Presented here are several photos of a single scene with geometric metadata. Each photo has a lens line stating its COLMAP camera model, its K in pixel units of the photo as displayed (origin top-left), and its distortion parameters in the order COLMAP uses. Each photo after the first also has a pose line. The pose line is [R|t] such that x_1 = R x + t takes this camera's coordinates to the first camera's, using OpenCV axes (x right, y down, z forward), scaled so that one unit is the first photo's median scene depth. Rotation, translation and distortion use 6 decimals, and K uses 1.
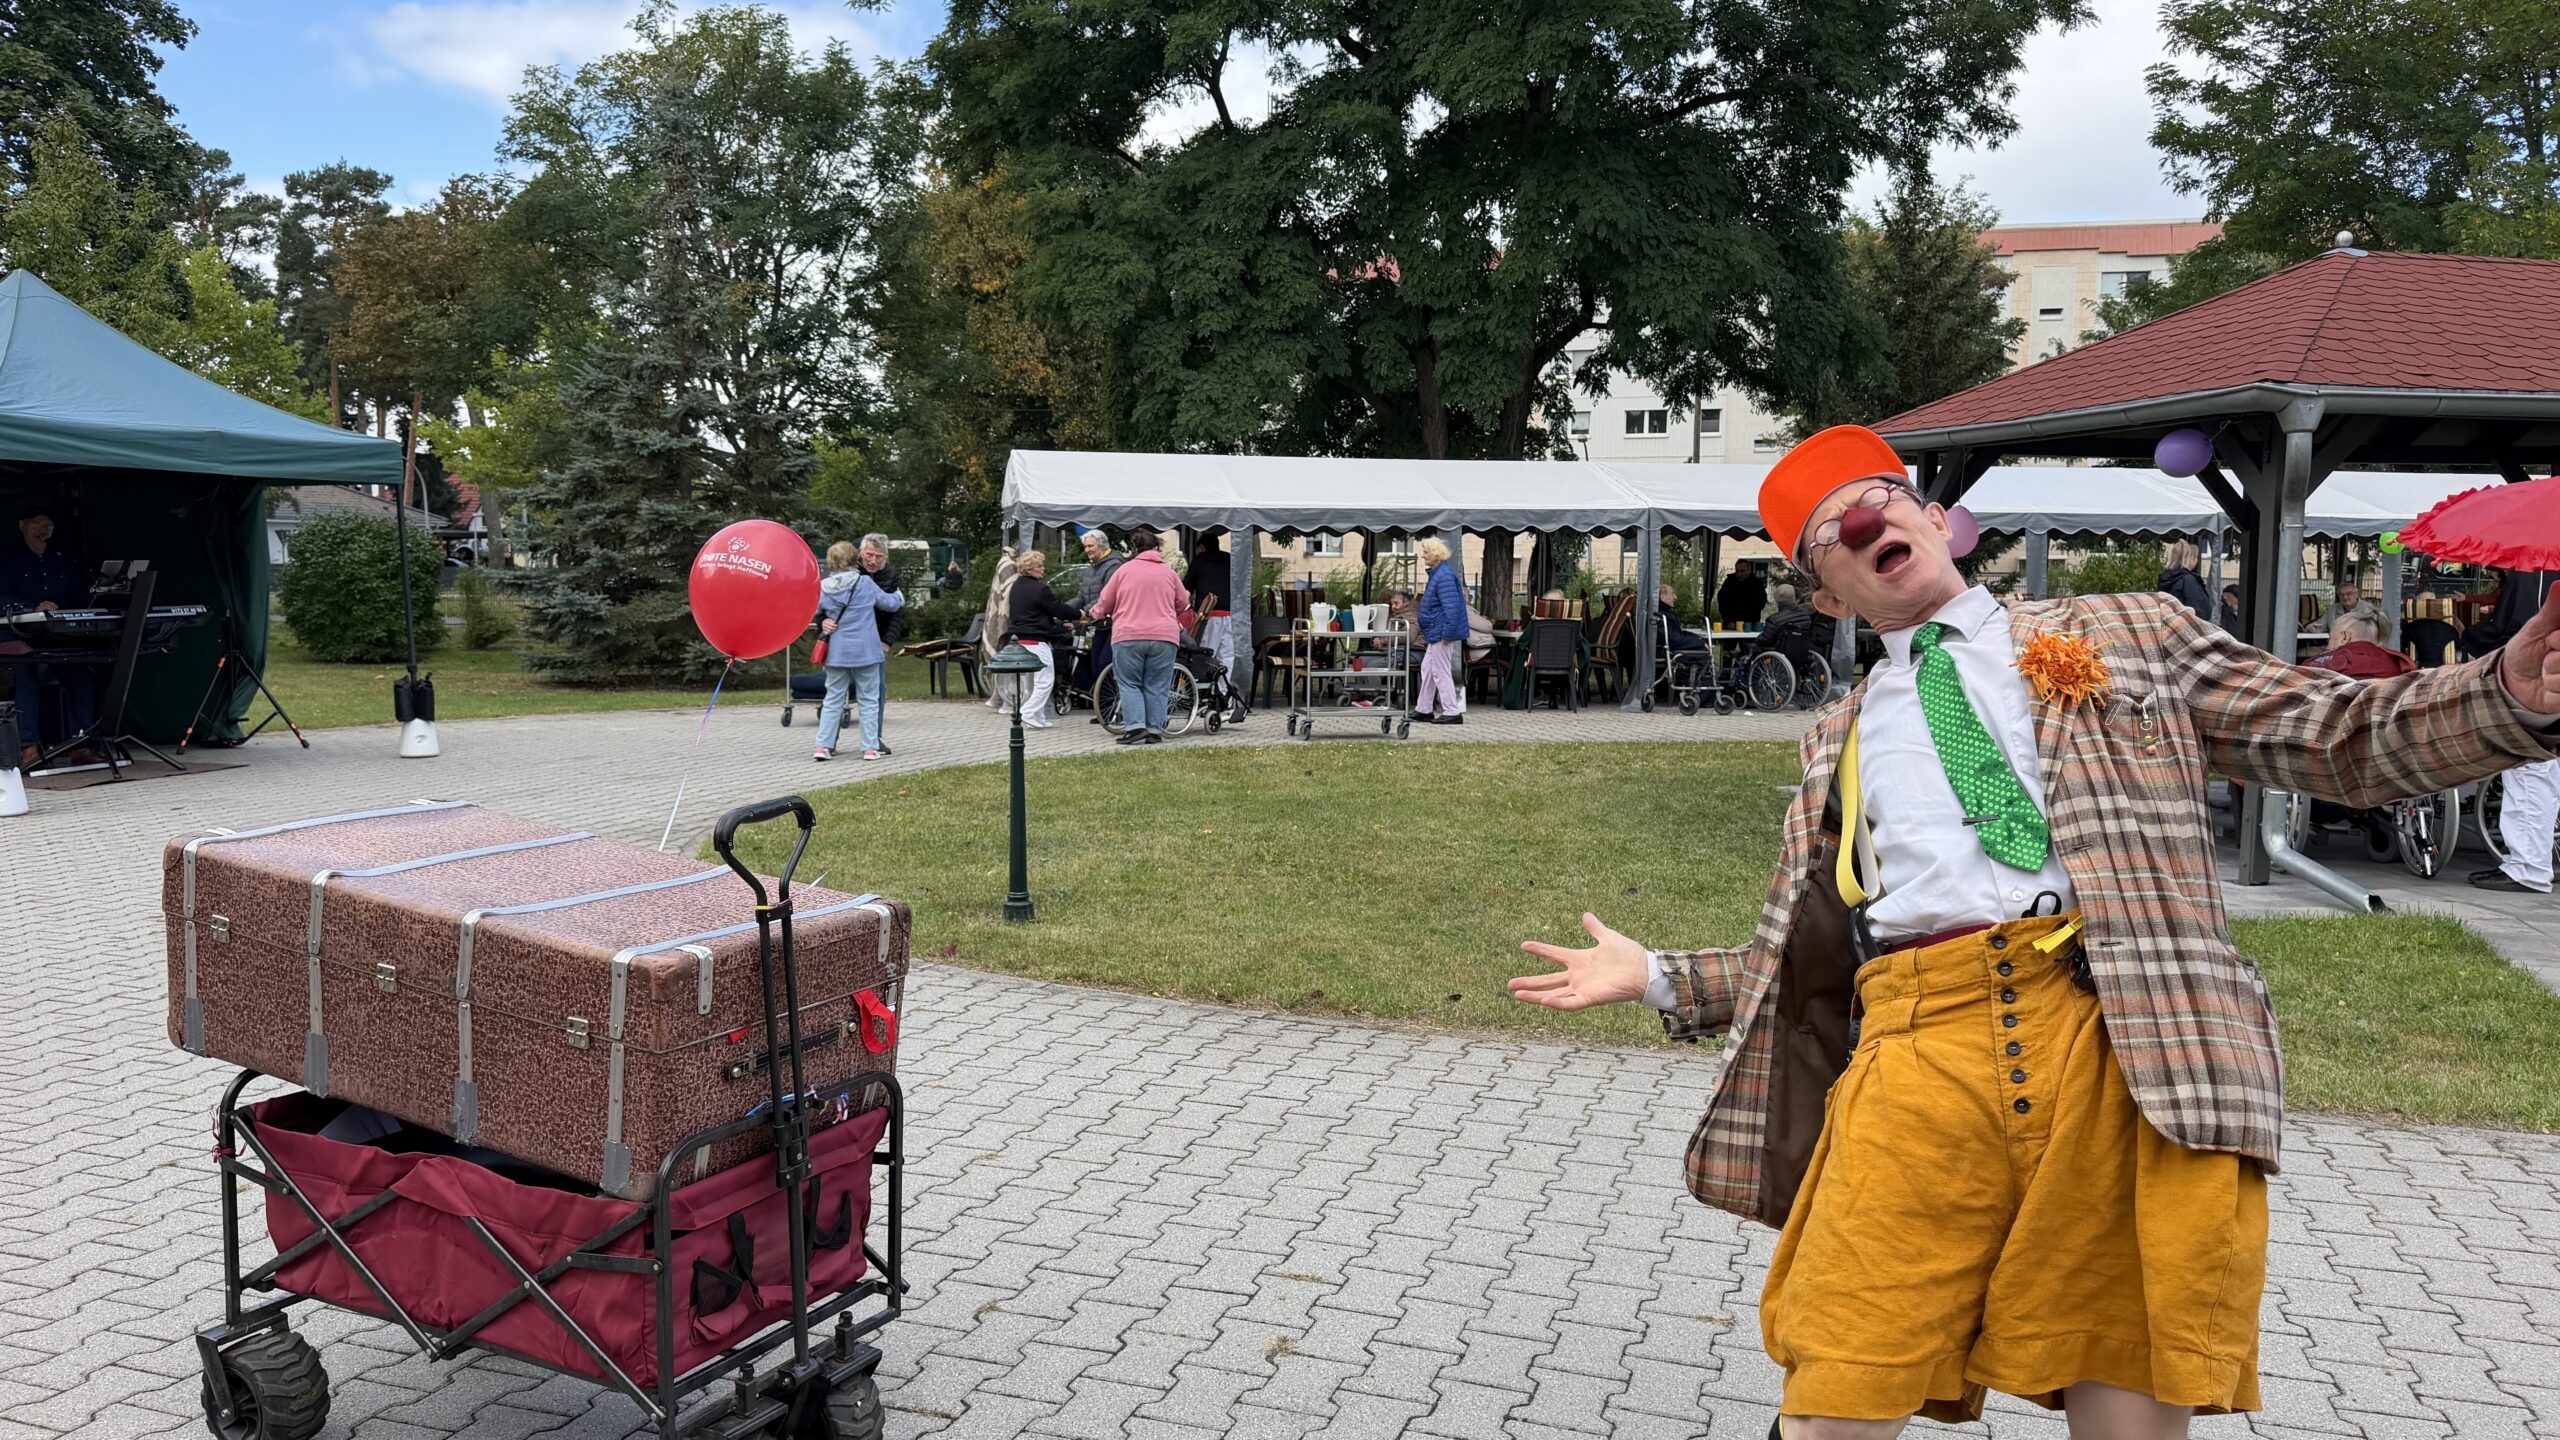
lens RADIAL K [[1916.0, 0, 1280.0], [0, 1916.0, 720.0], [0, 0, 1]] dist [0.042315, -0.000447]
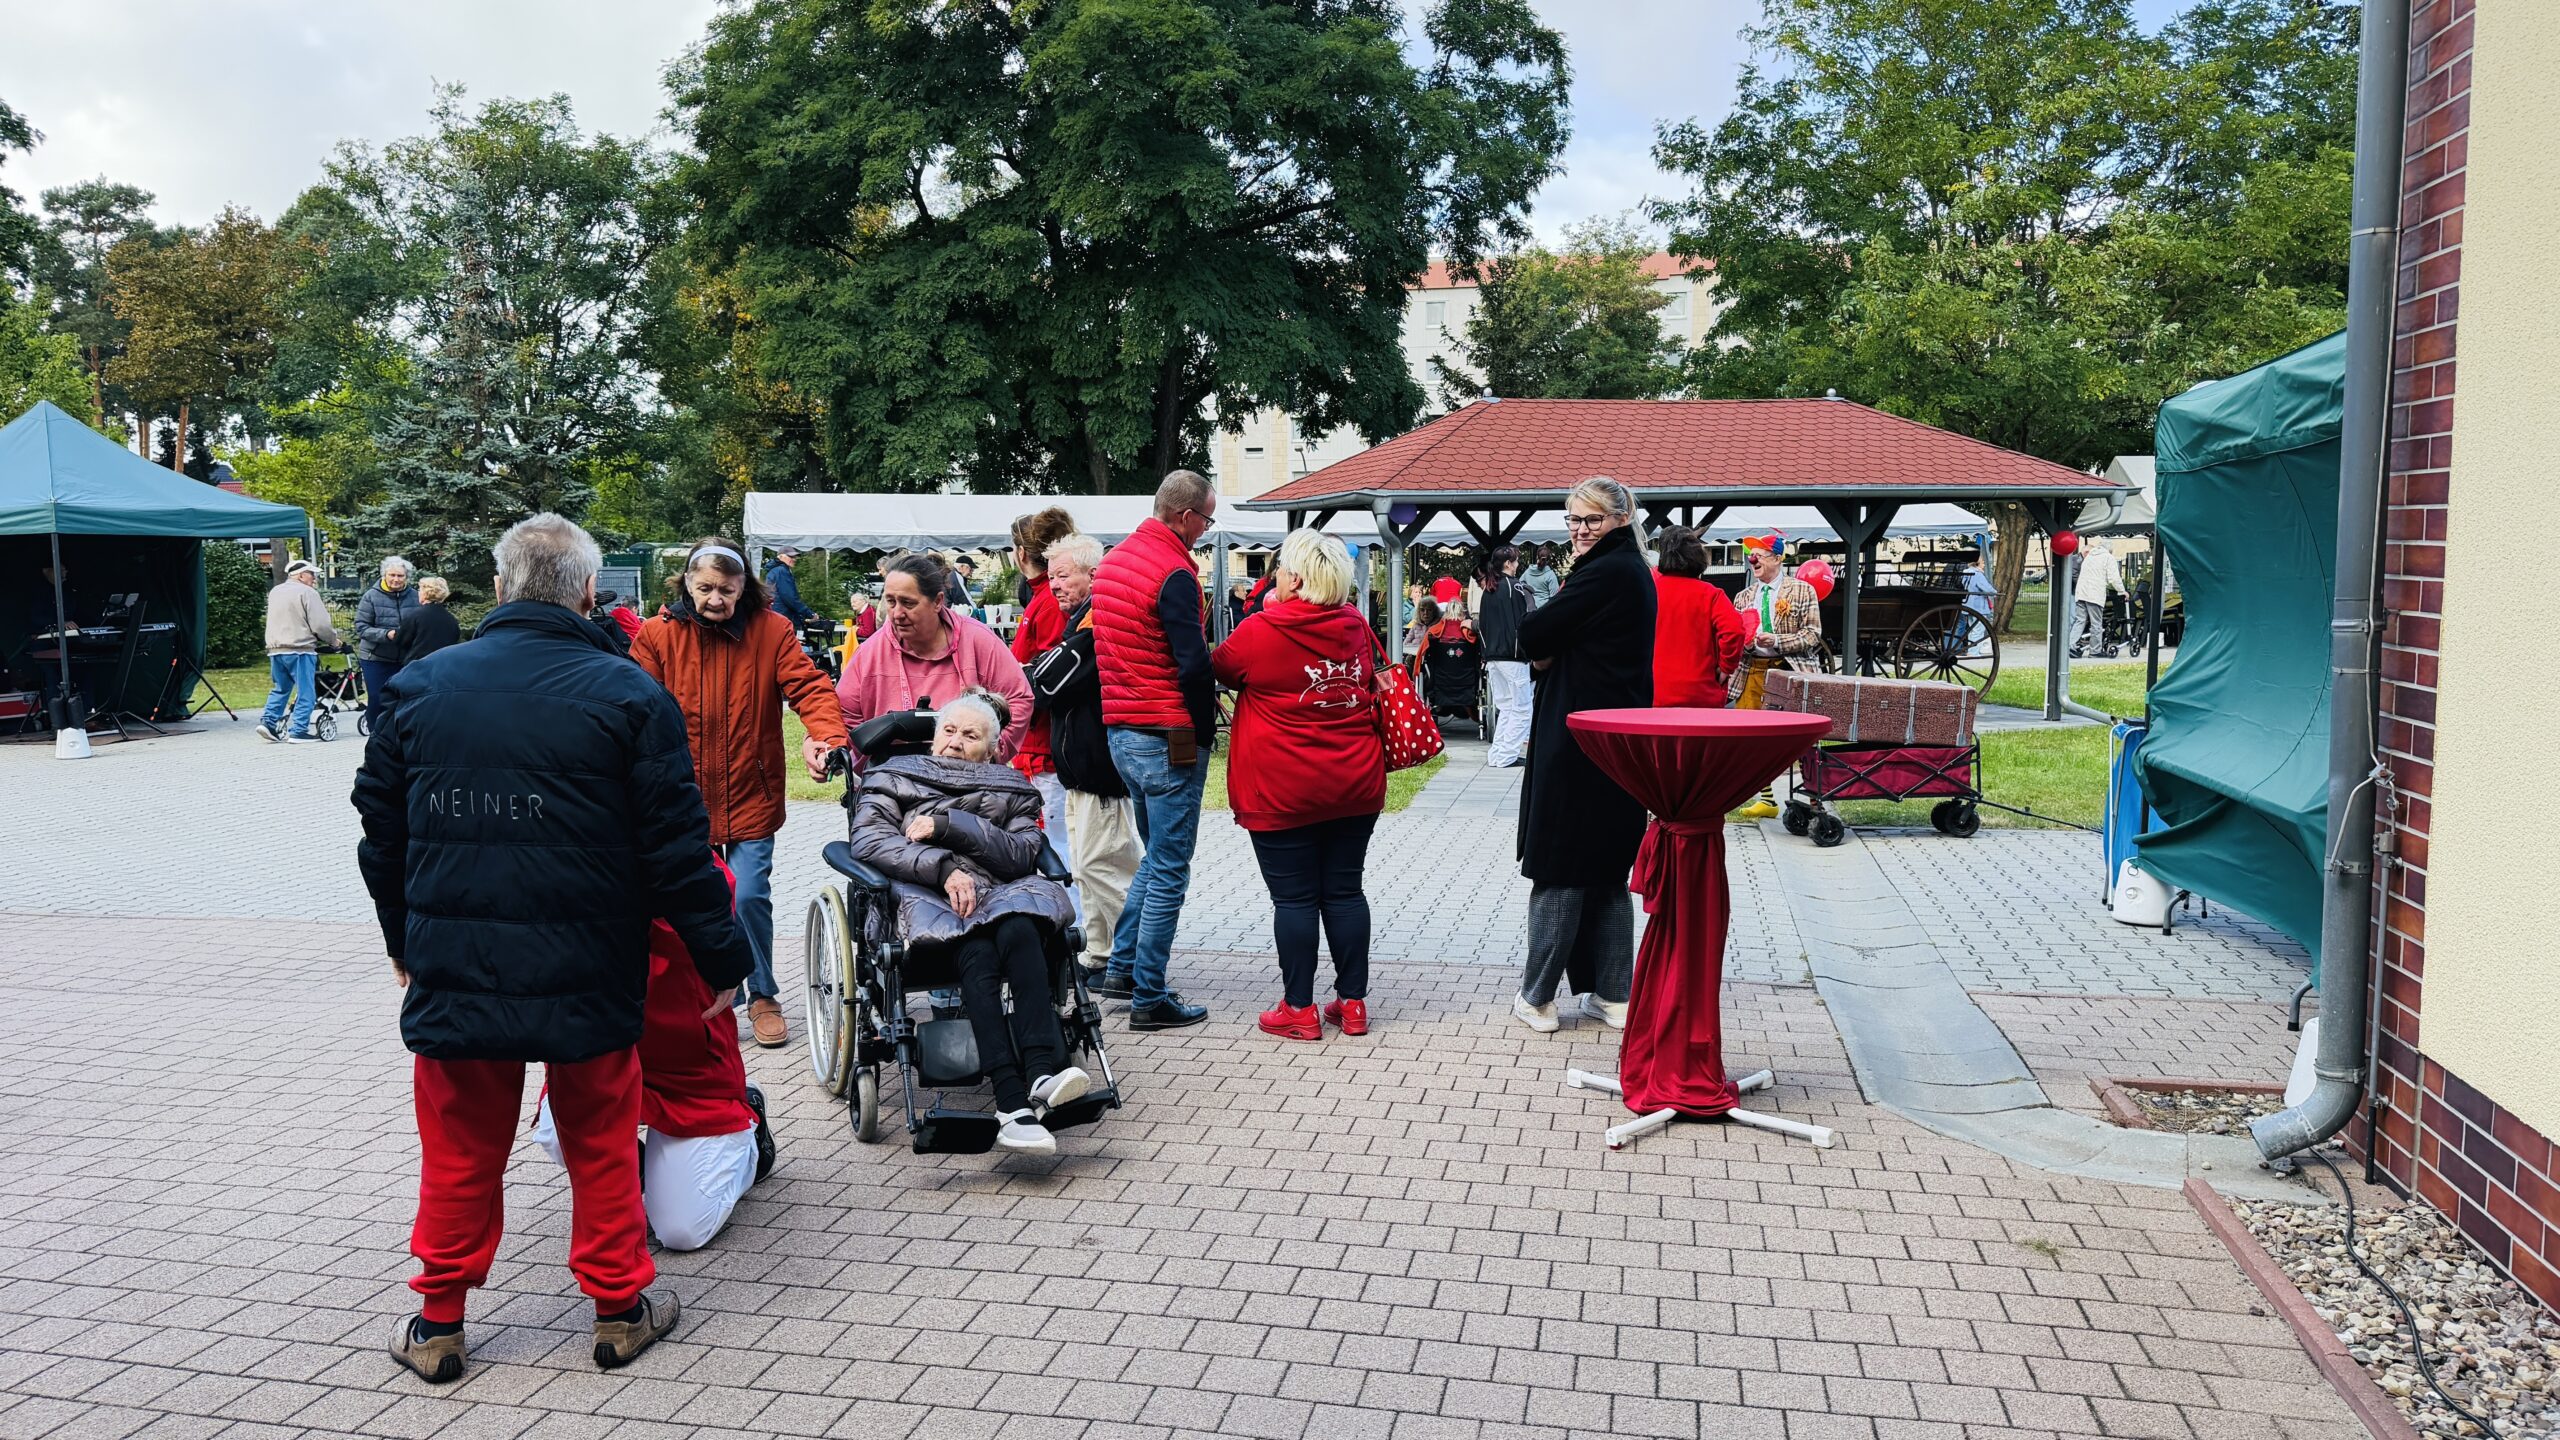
lens RADIAL K [[1825.4, 0, 1280.0], [0, 1825.4, 720.0], [0, 0, 1]] dist [0.001592, 0.002703]
pose [[0.992422, -0.024636, 0.120381, 0.043281], [0.023754, 0.999679, 0.008755, 0.008749], [-0.120558, -0.005829, 0.992689, -0.186467]]
